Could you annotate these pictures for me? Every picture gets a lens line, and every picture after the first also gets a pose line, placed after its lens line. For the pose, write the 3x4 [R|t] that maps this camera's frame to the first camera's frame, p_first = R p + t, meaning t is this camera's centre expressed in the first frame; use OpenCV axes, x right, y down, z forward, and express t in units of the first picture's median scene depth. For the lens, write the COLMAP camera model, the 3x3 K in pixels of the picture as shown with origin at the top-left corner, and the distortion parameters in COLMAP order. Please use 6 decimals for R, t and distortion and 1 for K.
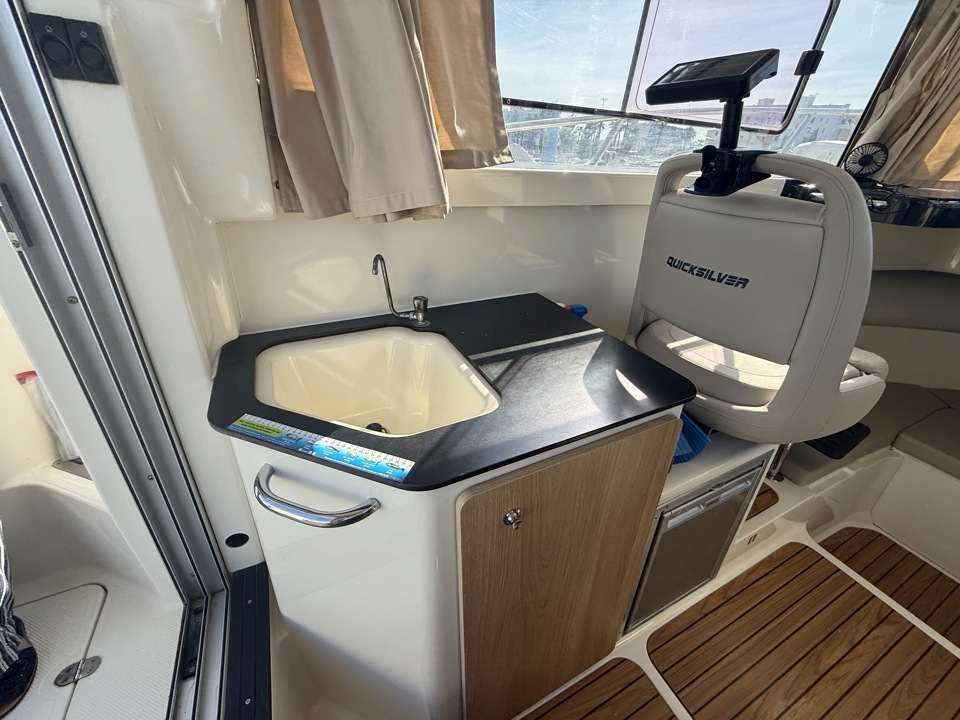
lens RADIAL K [[381.4, 0, 475.9], [0, 381.4, 360.5], [0, 0, 1]] dist [-0.001950, 0.000106]
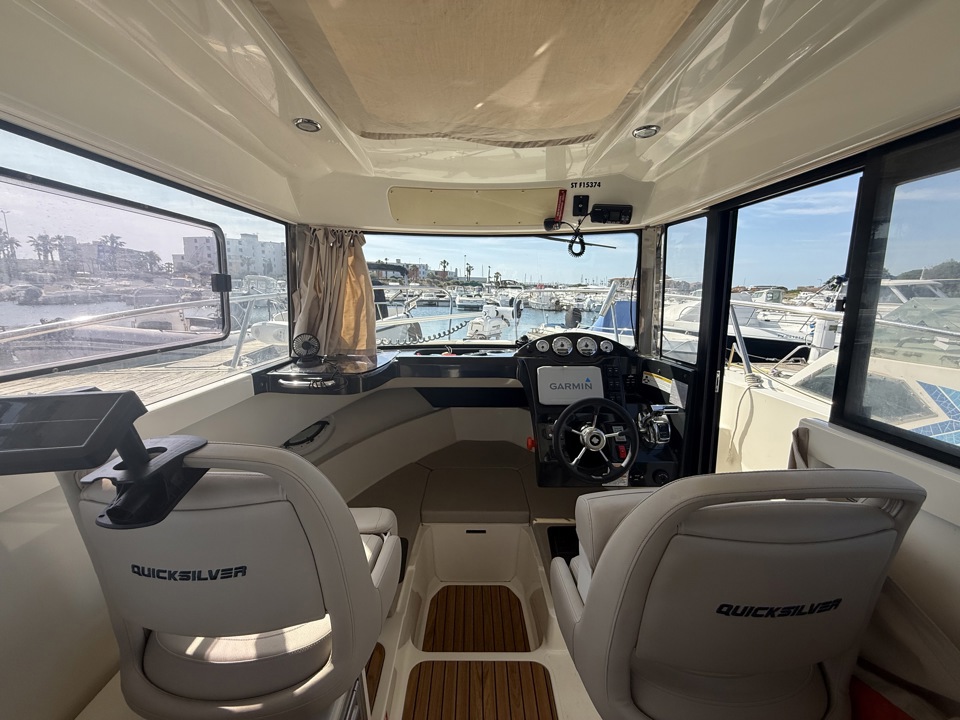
lens RADIAL K [[381.4, 0, 475.9], [0, 381.4, 360.5], [0, 0, 1]] dist [-0.001950, 0.000106]
pose [[0.426282, -0.202650, 0.881599, 0.190328], [0.450230, 0.892826, -0.012470, -0.255012], [-0.784587, 0.402238, 0.471835, 0.013281]]
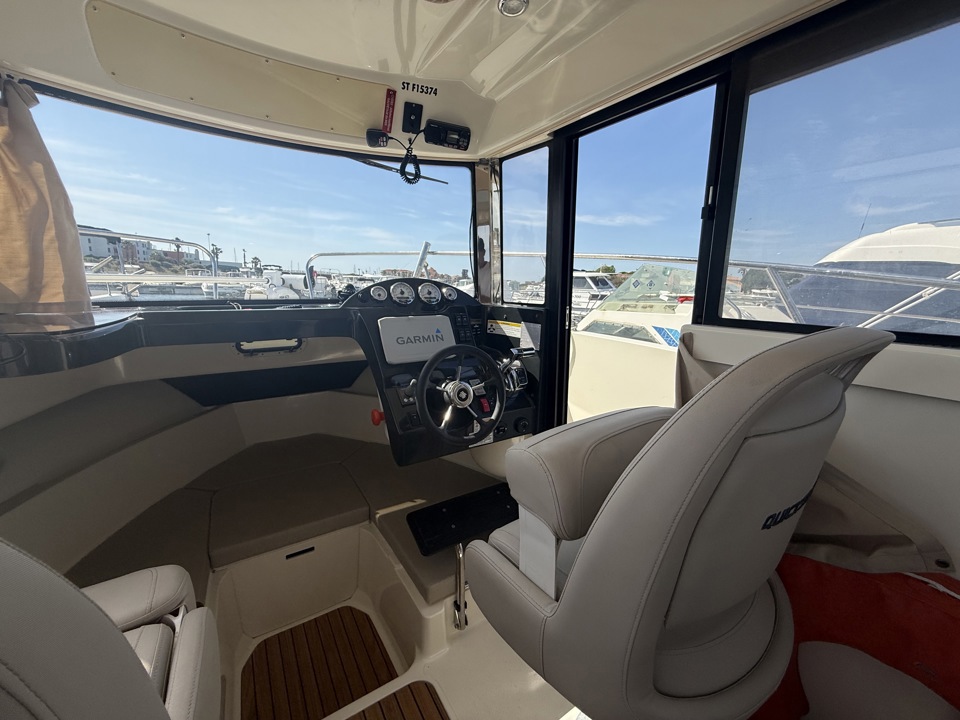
lens RADIAL K [[381.4, 0, 475.9], [0, 381.4, 360.5], [0, 0, 1]] dist [-0.001950, 0.000106]
pose [[-0.125728, -0.239968, 0.962605, 0.409266], [0.460342, 0.845406, 0.270878, -0.211794], [-0.878793, 0.477184, 0.004176, 0.329213]]
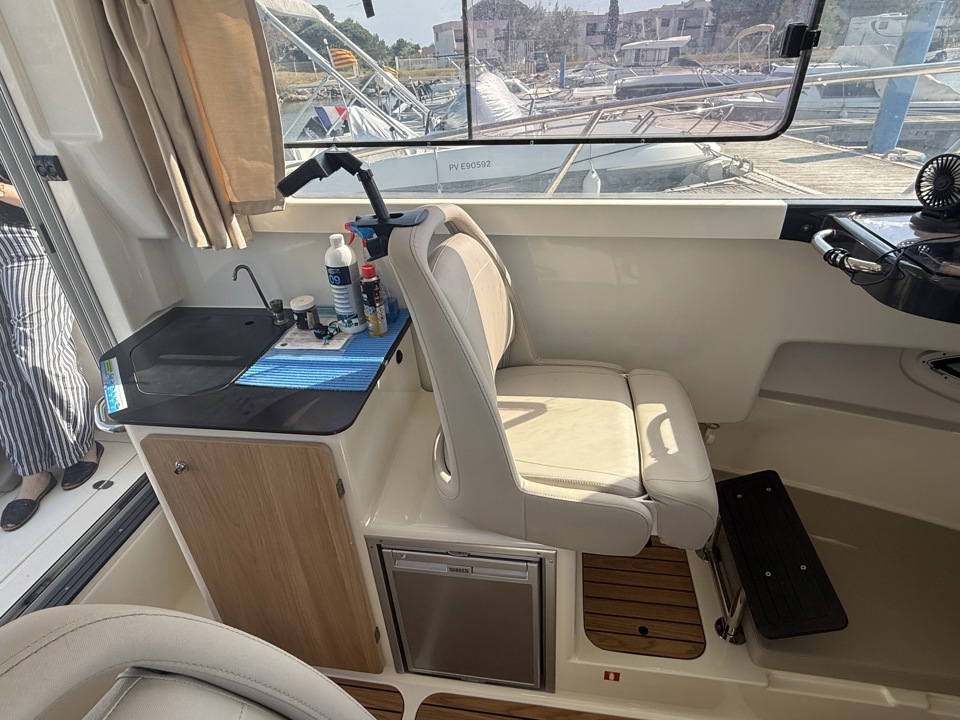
lens RADIAL K [[541.6, 0, 472.8], [0, 541.6, 361.2], [0, 0, 1]] dist [-0.021241, 0.002152]
pose [[0.811121, 0.235420, -0.535407, 1.069600], [-0.206576, 0.971729, 0.114317, -0.240690], [0.547183, 0.017877, 0.836822, -0.070189]]
